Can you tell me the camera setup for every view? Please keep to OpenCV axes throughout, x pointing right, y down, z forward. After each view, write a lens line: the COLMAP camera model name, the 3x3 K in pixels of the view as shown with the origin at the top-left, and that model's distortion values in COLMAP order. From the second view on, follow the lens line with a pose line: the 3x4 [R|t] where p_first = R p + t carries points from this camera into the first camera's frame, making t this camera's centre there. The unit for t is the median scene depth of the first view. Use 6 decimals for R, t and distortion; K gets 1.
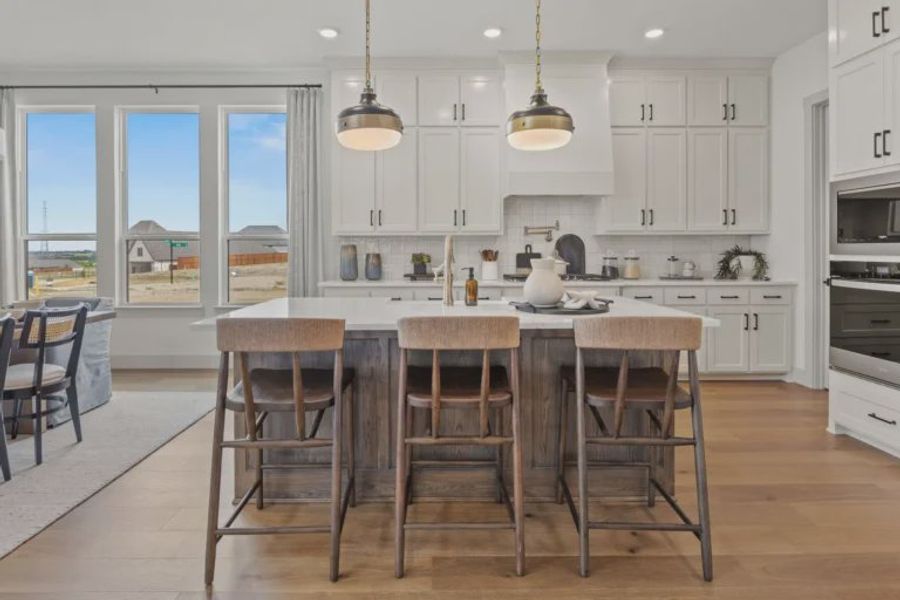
lens RADIAL K [[497.4, 0, 426.3], [0, 497.4, 247.5], [0, 0, 1]] dist [-0.003586, -0.000366]
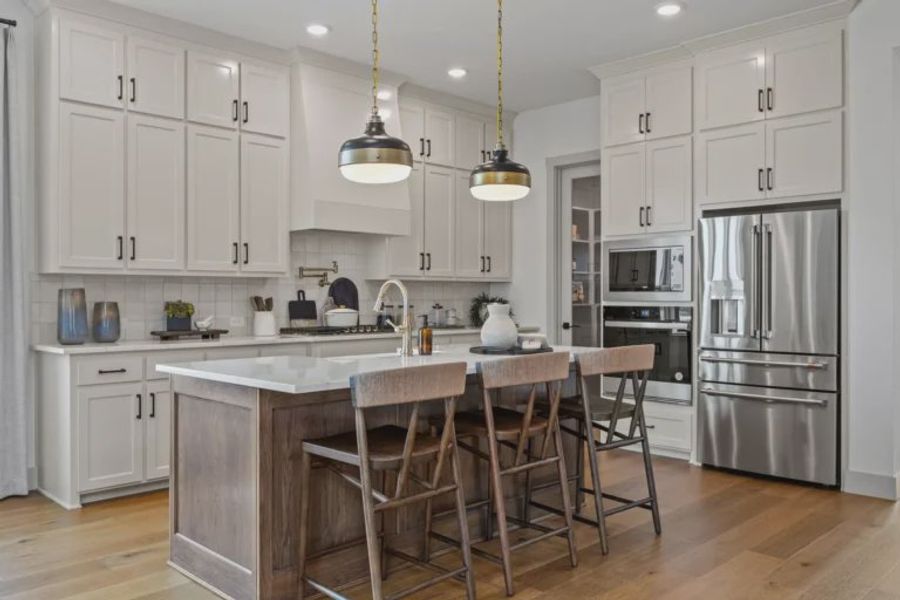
lens RADIAL K [[747.2, 0, 467.9], [0, 747.2, 299.8], [0, 0, 1]] dist [-0.016943, 0.008390]
pose [[0.696660, -0.000725, 0.717401, -0.489357], [-0.004456, 0.999976, 0.005337, 0.002352], [-0.717388, -0.006915, 0.696640, -0.024727]]
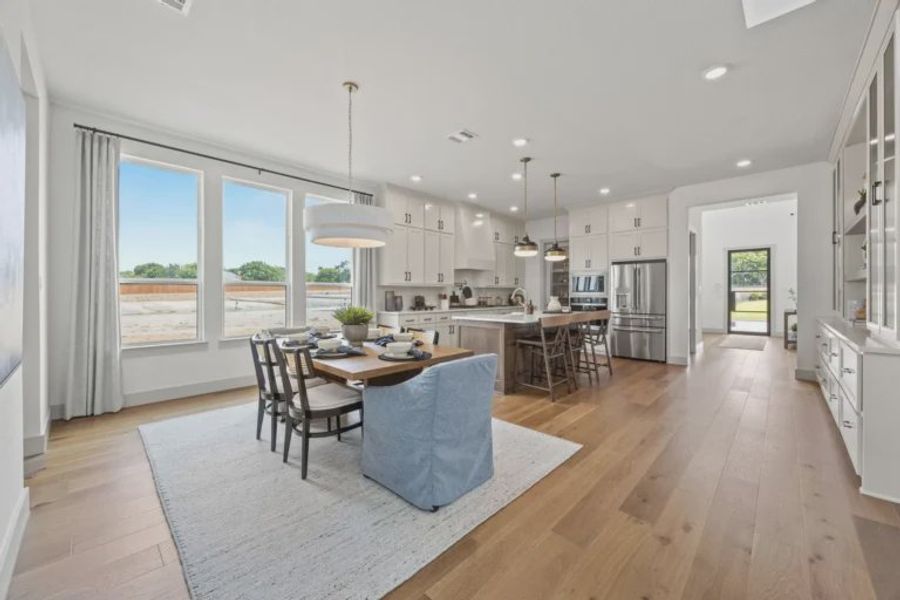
lens RADIAL K [[346.8, 0, 457.6], [0, 346.8, 295.8], [0, 0, 1]] dist [0.005477, -0.001170]
pose [[0.686772, -0.003235, 0.726865, -0.888495], [-0.003321, 0.999966, 0.007588, 0.001871], [-0.726865, -0.007626, 0.686738, -0.014204]]
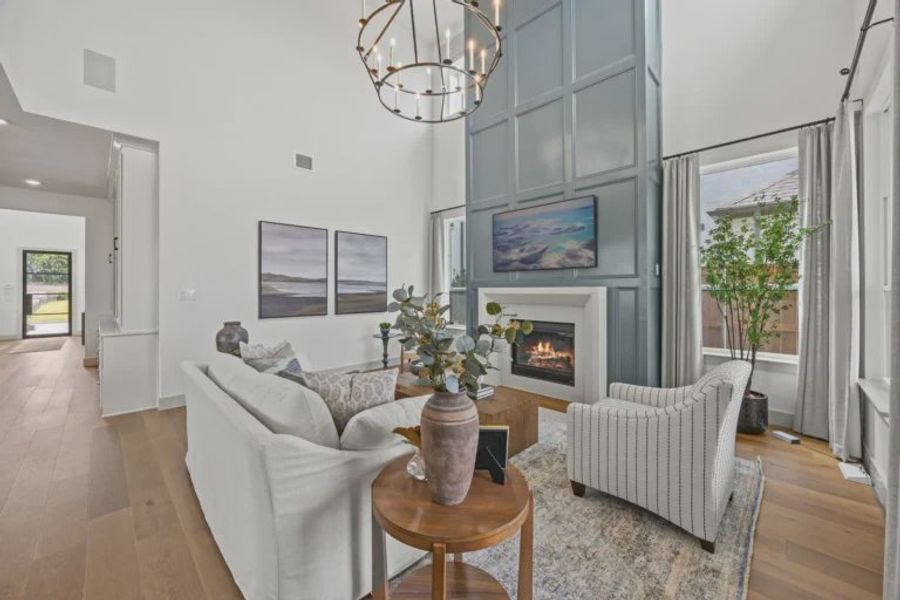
lens RADIAL K [[346.8, 0, 431.9], [0, 346.8, 289.5], [0, 0, 1]] dist [0.005477, -0.001170]
pose [[-0.688788, 0.005295, 0.724944, -1.277270], [0.001920, 0.999983, -0.005479, -0.024756], [-0.724960, -0.002382, -0.688786, -0.078764]]
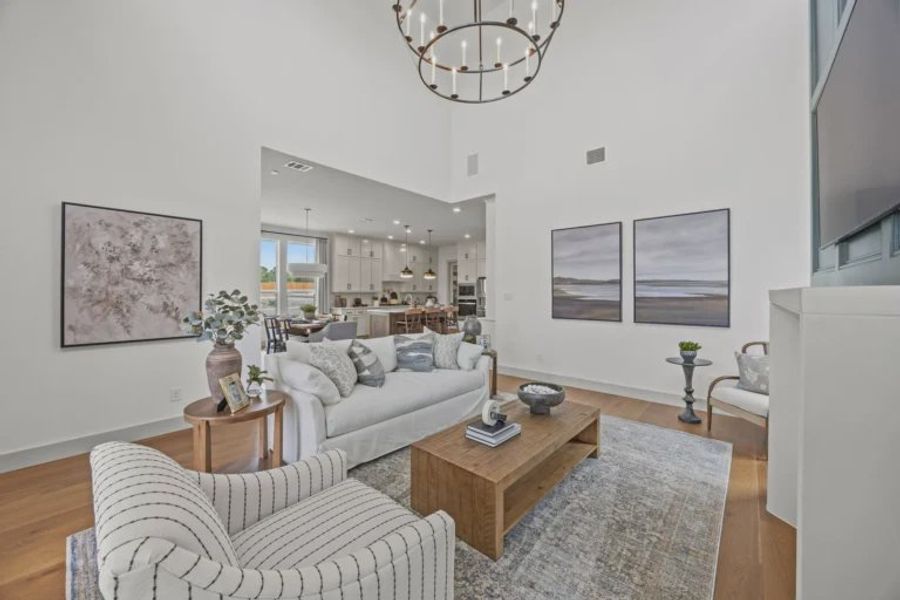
lens RADIAL K [[346.8, 0, 450.0], [0, 346.8, 291.2], [0, 0, 1]] dist [0.005477, -0.001170]
pose [[0.658665, 0.007263, 0.752401, -1.263131], [-0.007284, 0.999968, -0.003276, -0.027651], [-0.752401, -0.003322, 0.658697, -0.842675]]
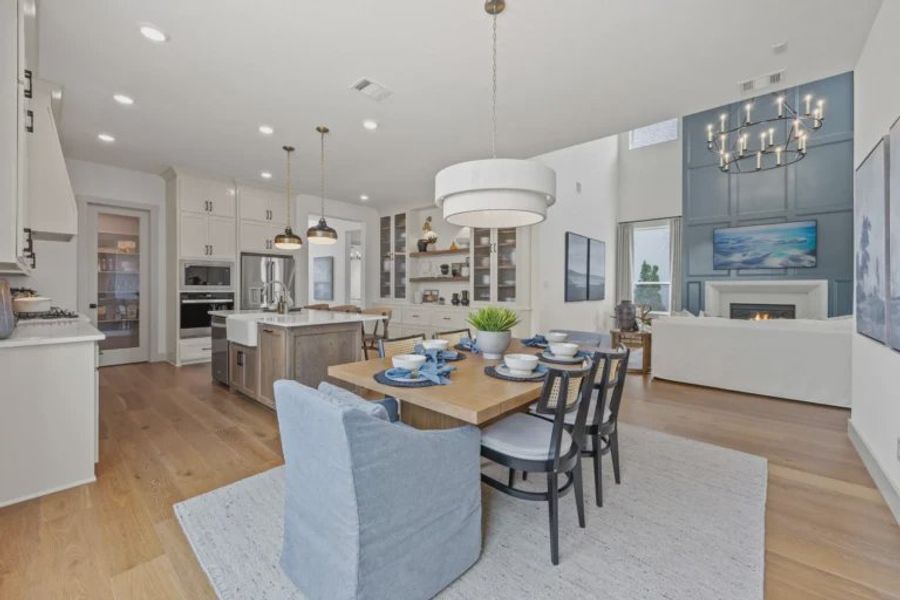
lens RADIAL K [[346.8, 0, 452.2], [0, 346.8, 293.8], [0, 0, 1]] dist [0.005477, -0.001170]
pose [[-0.734696, -0.011925, 0.678291, -0.836859], [-0.003594, 0.999900, 0.013687, 0.003431], [-0.678387, 0.007619, -0.734666, 0.908829]]
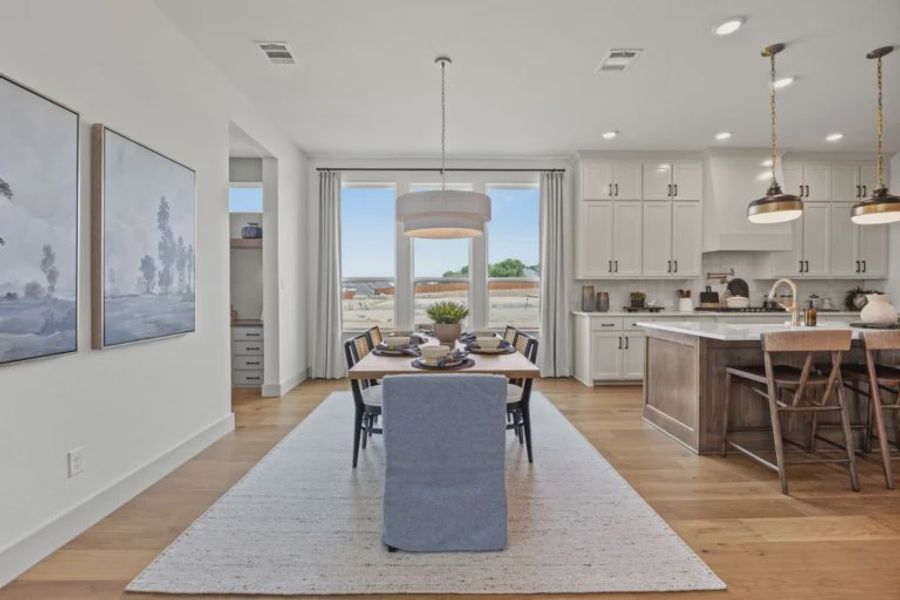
lens RADIAL K [[395.6, 0, 444.2], [0, 395.6, 293.8], [0, 0, 1]] dist [0.004955, -0.004002]
pose [[0.999766, 0.000926, 0.021628, -0.584900], [-0.001203, 0.999917, 0.012834, 0.002769], [-0.021614, -0.012857, 0.999684, -0.095028]]
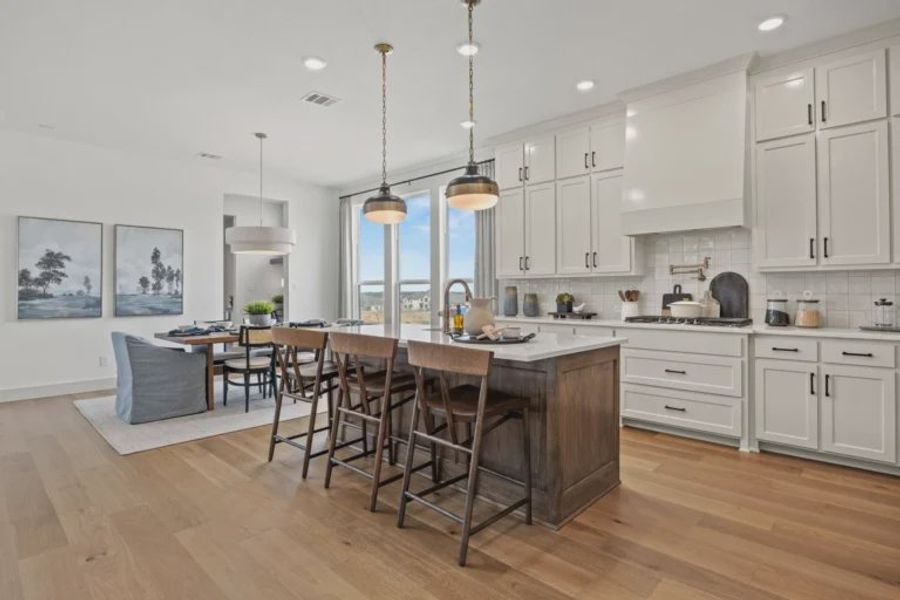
lens RADIAL K [[500.7, 0, 439.6], [0, 500.7, 289.7], [0, 0, 1]] dist [0.052103, -0.000190]
pose [[0.695765, -0.002680, -0.718265, 0.604691], [0.005719, 0.999982, 0.001808, -0.000647], [0.718247, -0.005366, 0.695768, 0.023718]]
